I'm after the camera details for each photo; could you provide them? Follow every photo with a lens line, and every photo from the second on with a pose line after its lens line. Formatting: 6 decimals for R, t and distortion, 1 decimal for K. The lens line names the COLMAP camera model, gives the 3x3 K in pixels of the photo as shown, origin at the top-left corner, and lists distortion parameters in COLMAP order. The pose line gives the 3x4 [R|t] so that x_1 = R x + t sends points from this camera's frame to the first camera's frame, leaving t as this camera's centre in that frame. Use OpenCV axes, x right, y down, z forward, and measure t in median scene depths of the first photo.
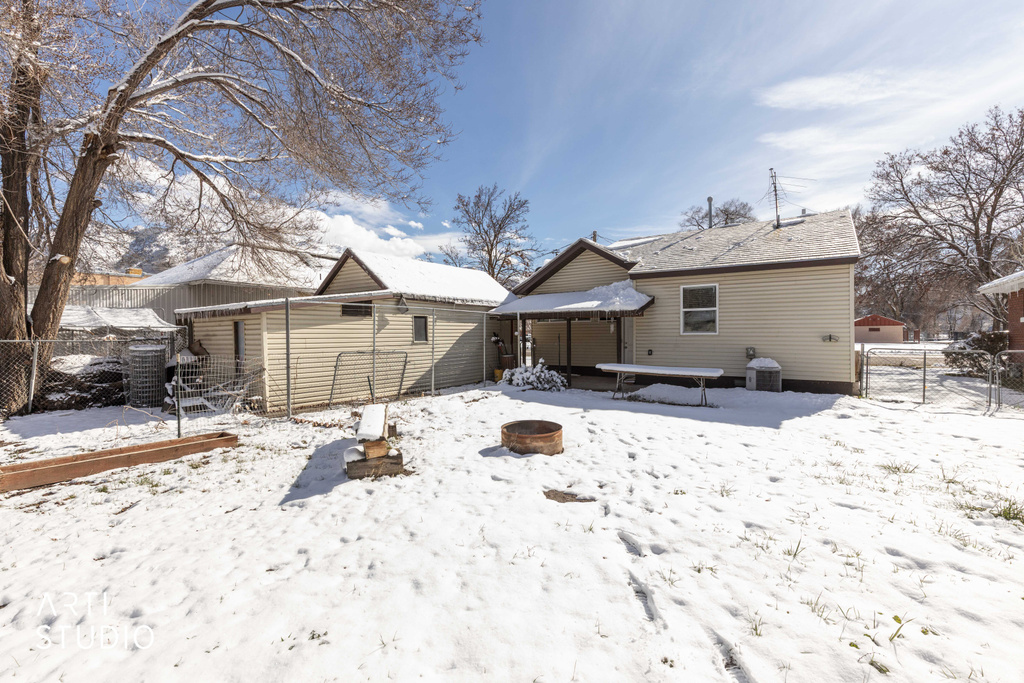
lens RADIAL K [[468.5, 0, 512.0], [0, 468.5, 341.5], [0, 0, 1]] dist [0.010219, 0.000912]
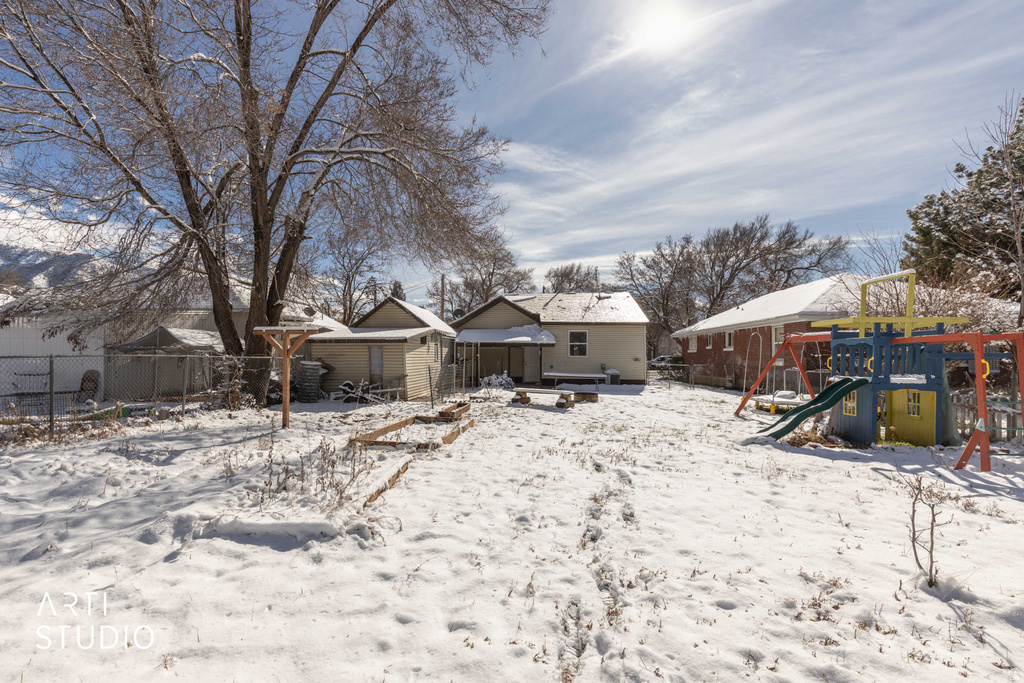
lens RADIAL K [[468.5, 0, 512.0], [0, 468.5, 341.5], [0, 0, 1]] dist [0.010219, 0.000912]
pose [[0.856630, 0.028524, 0.515143, -0.802032], [-0.005493, 0.998918, -0.046176, 0.011410], [-0.515903, 0.036725, 0.855860, -0.471546]]
